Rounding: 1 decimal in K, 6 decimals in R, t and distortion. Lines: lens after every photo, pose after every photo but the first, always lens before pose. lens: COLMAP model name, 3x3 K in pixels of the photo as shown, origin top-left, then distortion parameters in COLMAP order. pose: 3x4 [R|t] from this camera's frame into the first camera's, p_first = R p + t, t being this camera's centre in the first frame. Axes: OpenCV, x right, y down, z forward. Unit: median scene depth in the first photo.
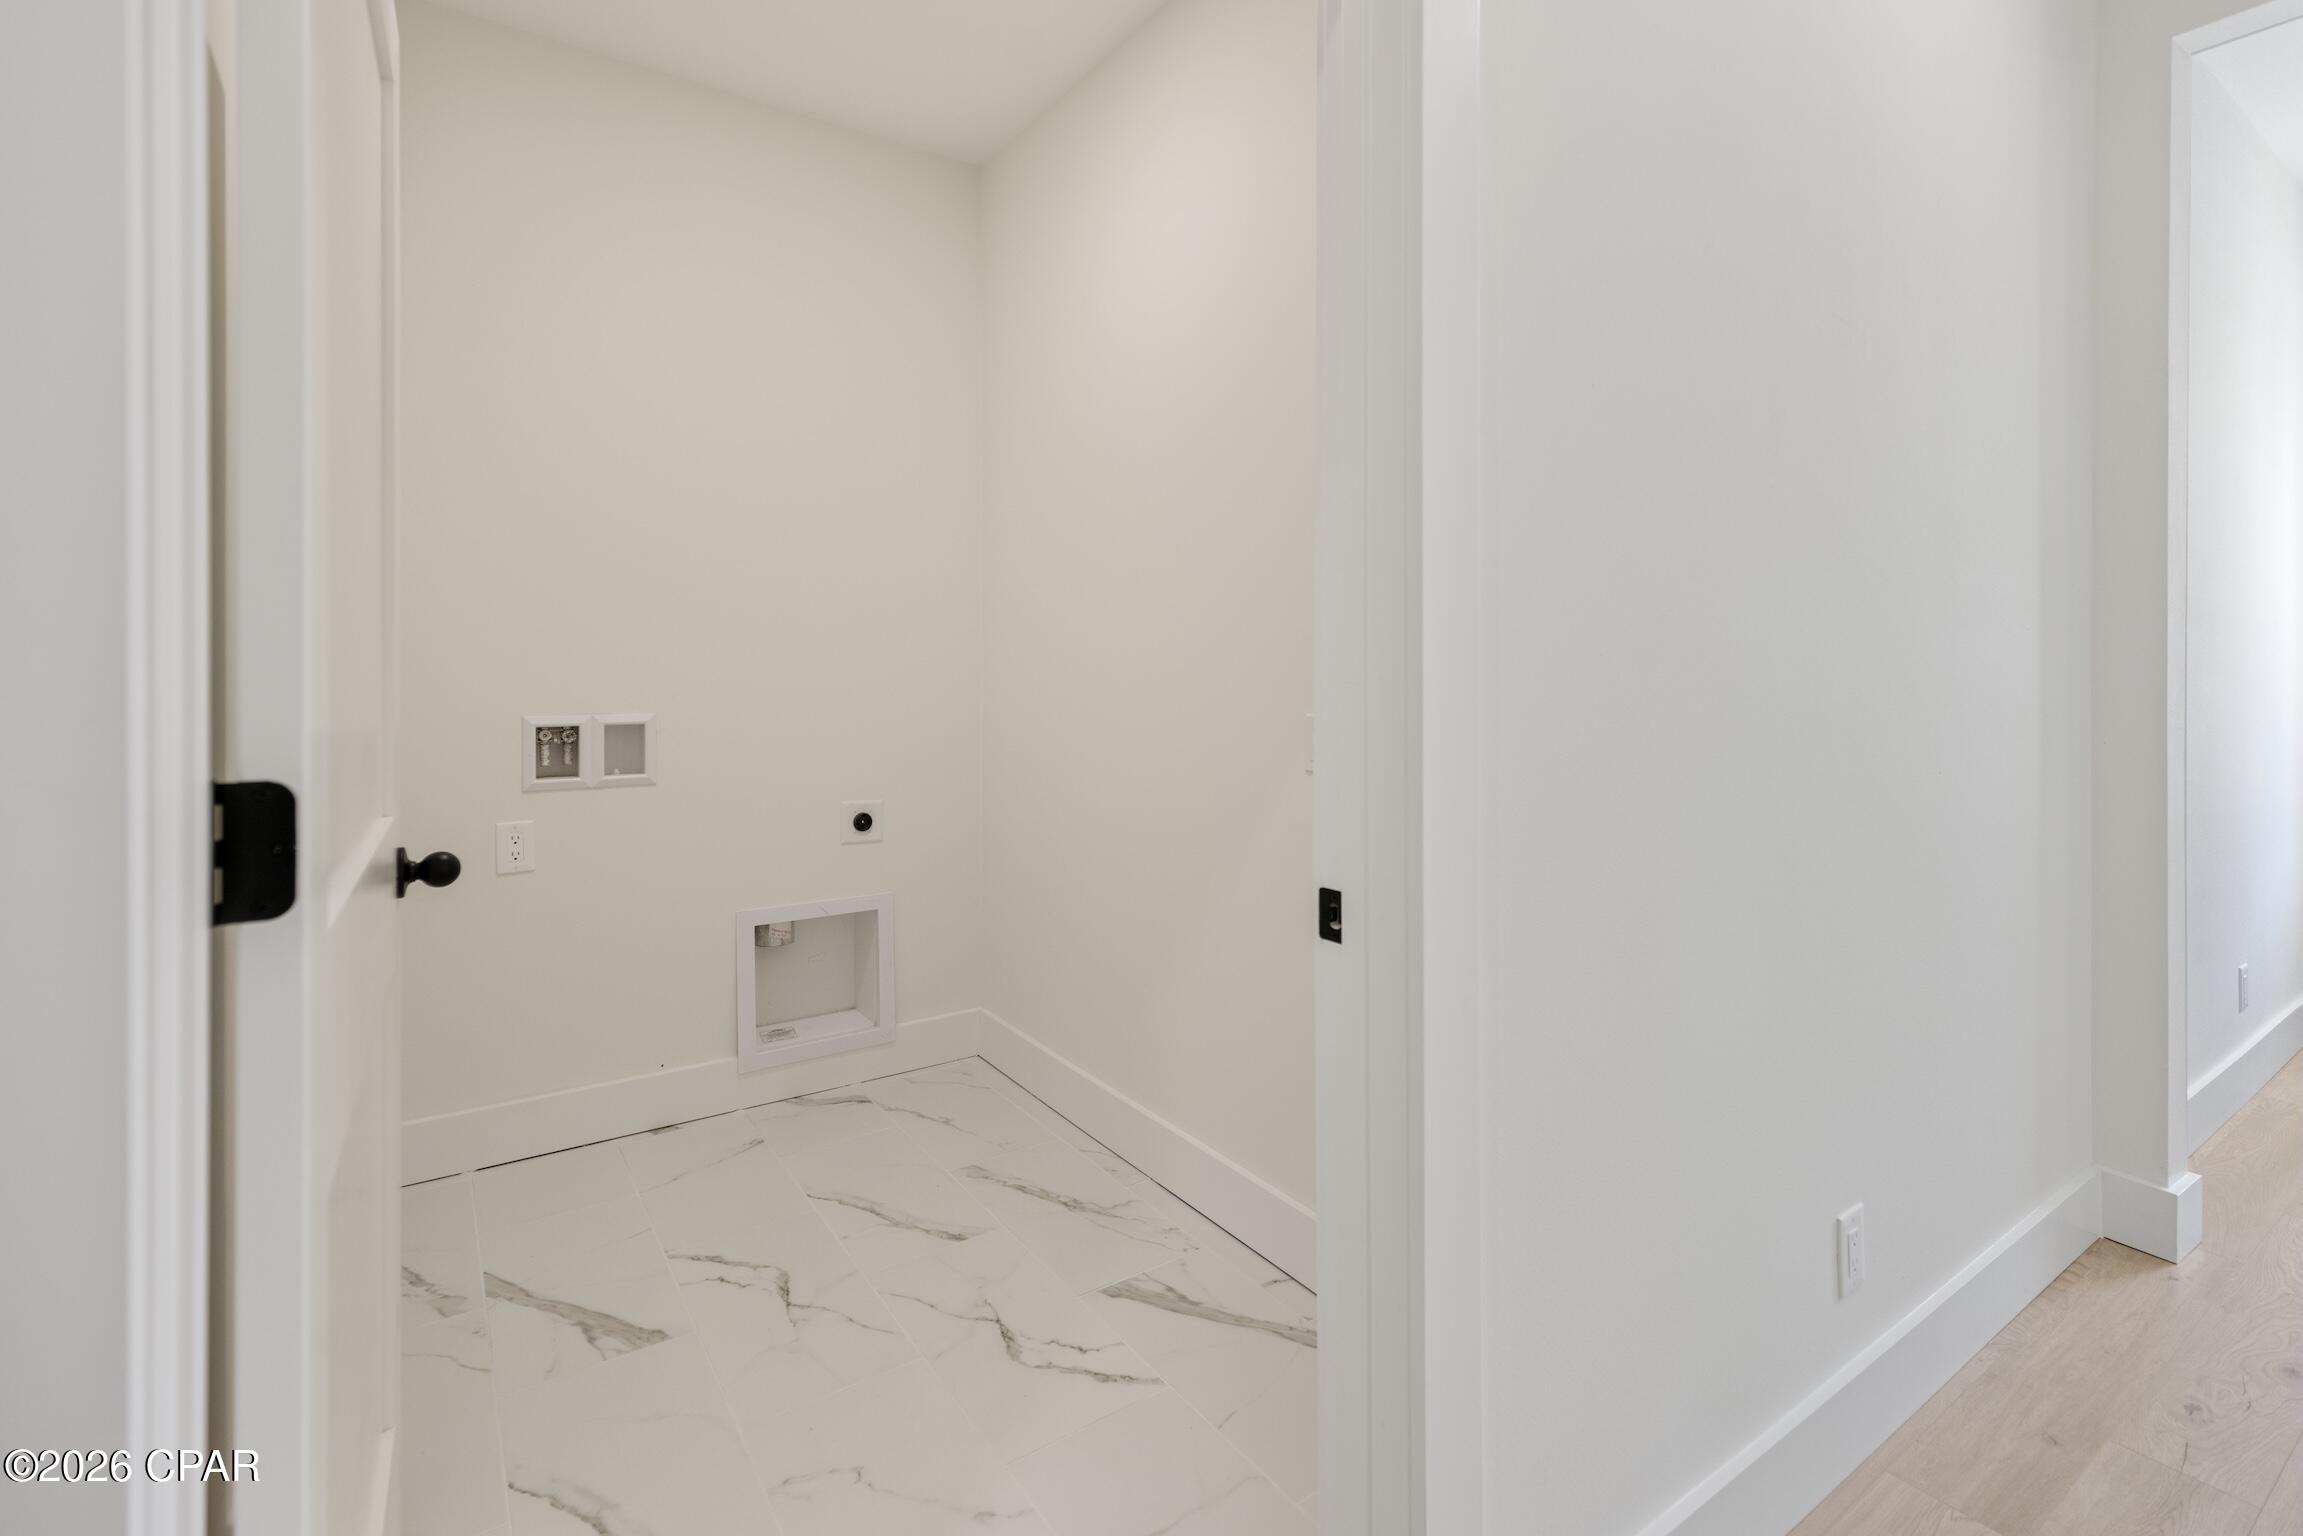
lens RADIAL K [[1056.7, 0, 1158.3], [0, 1056.7, 704.3], [0, 0, 1]] dist [0.002765, -0.000219]
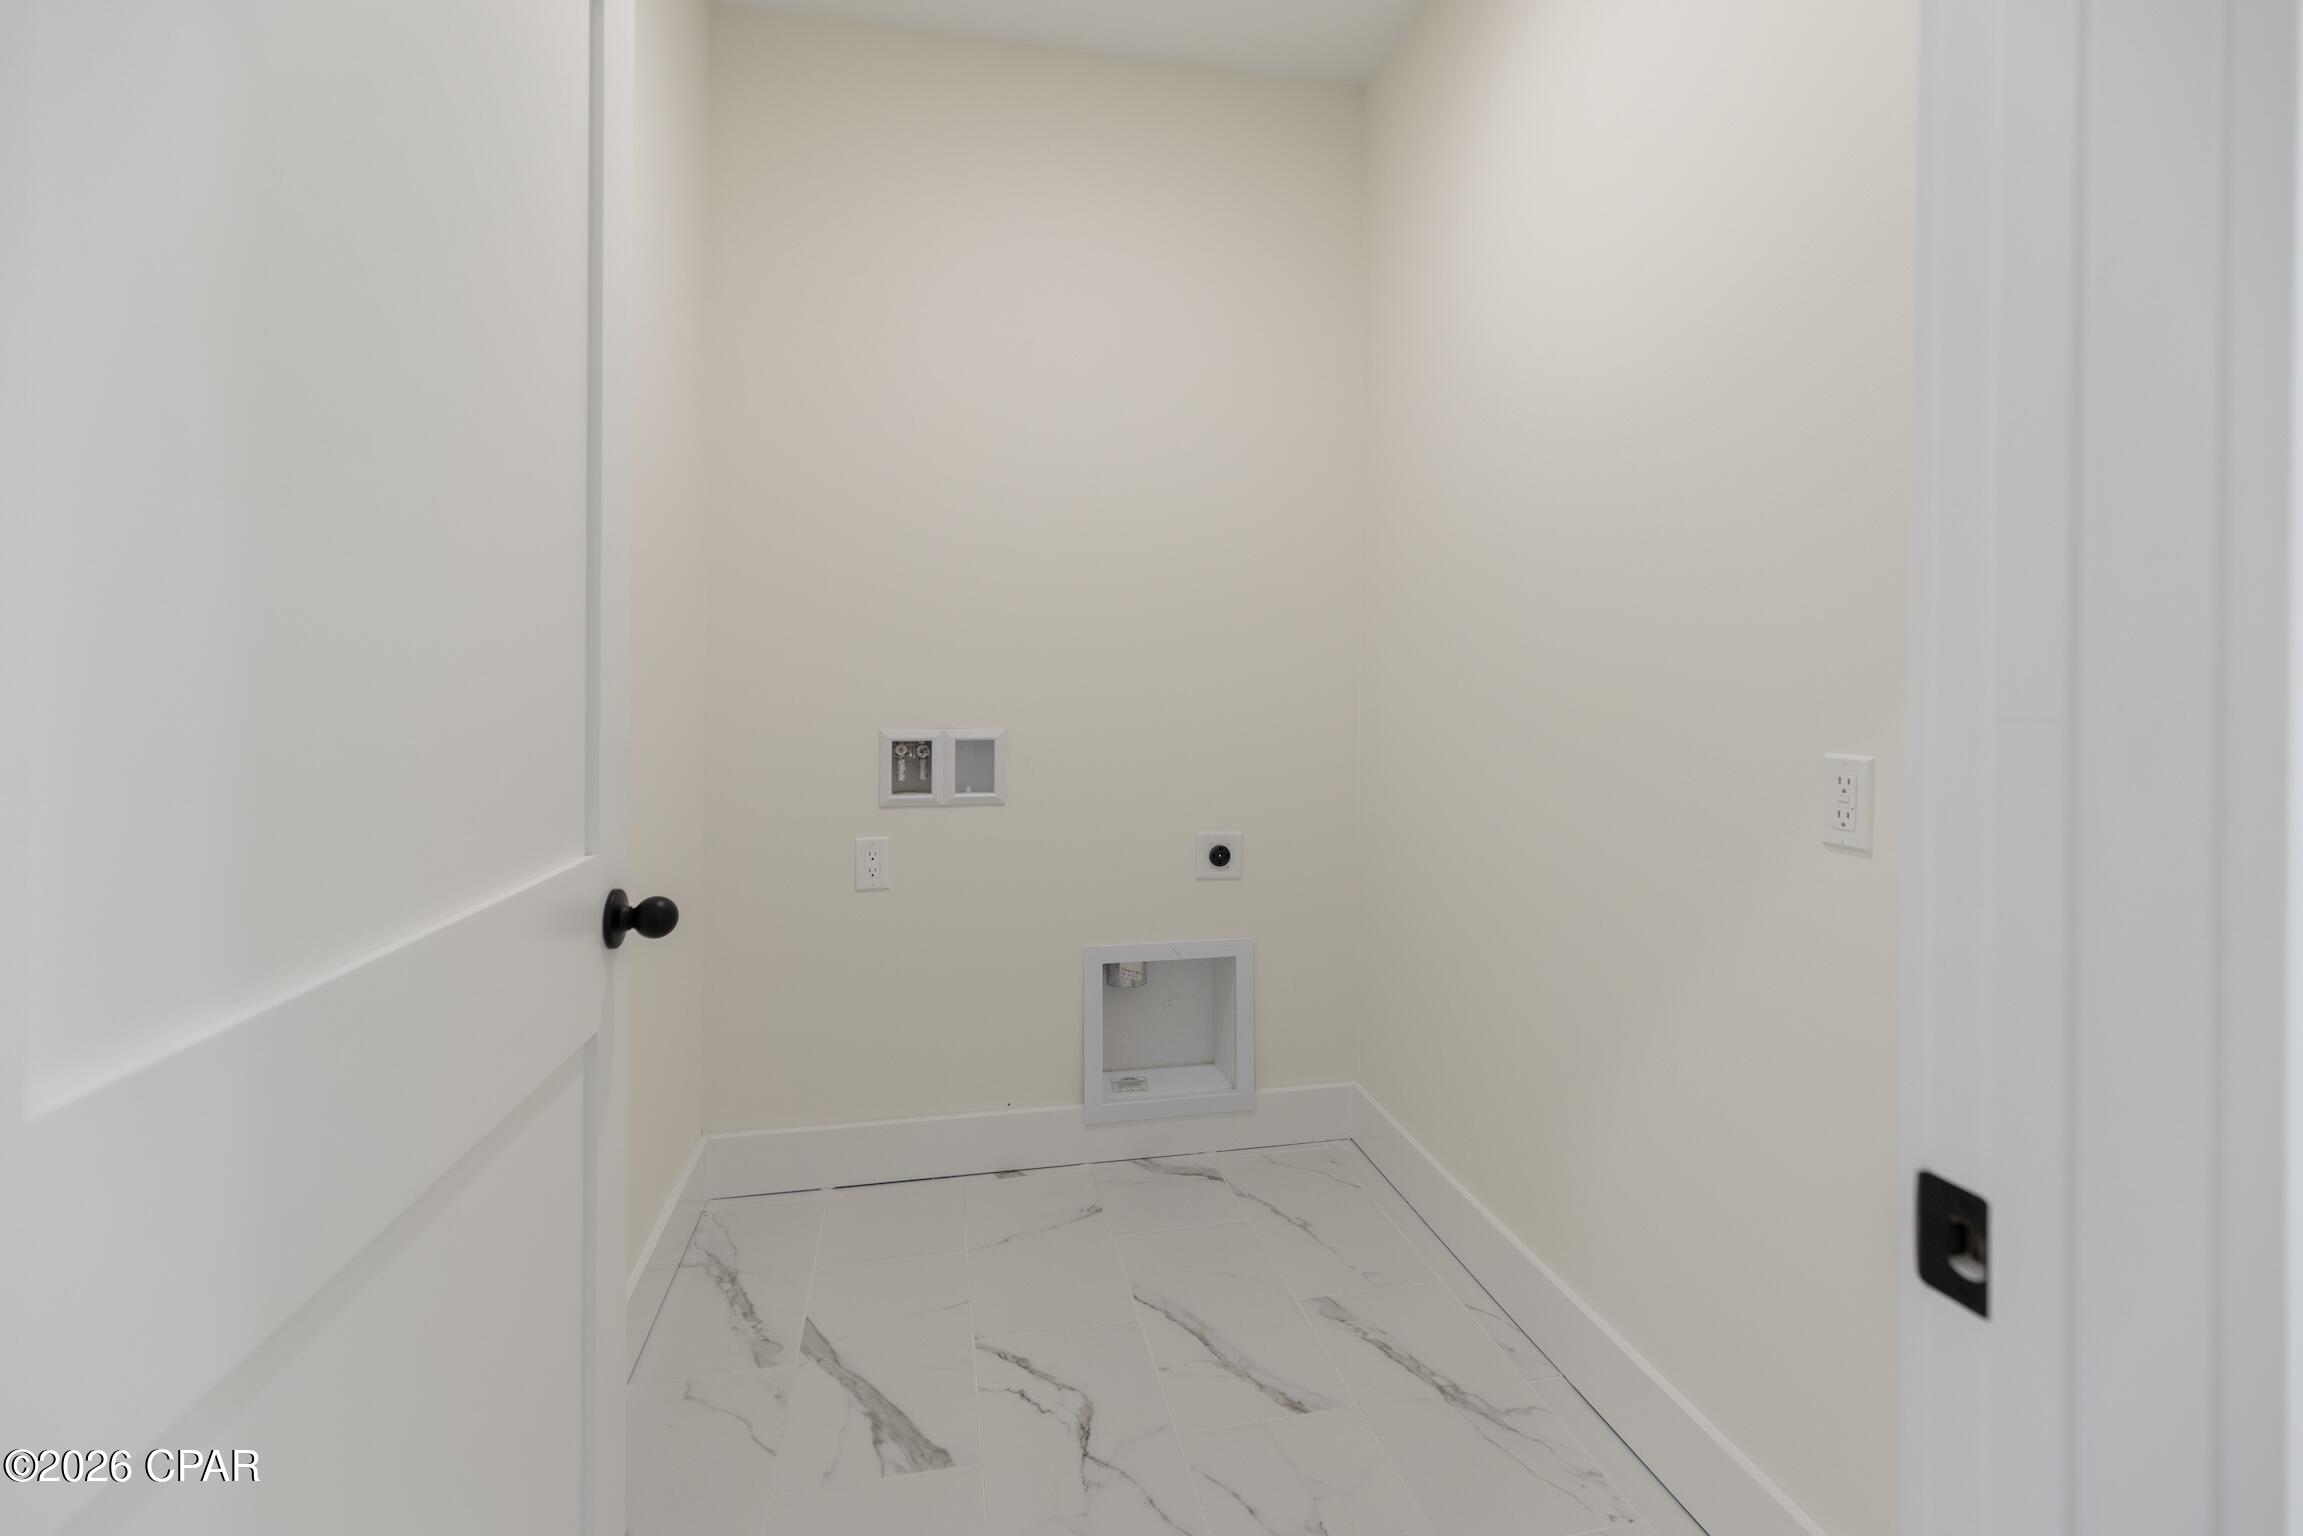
lens RADIAL K [[1056.7, 0, 1158.3], [0, 1056.7, 704.3], [0, 0, 1]] dist [0.002765, -0.000219]
pose [[0.923575, 0.009304, -0.383306, 0.009626], [-0.013569, 0.999872, -0.008424, -0.007288], [0.383178, 0.012981, 0.923583, 0.192846]]
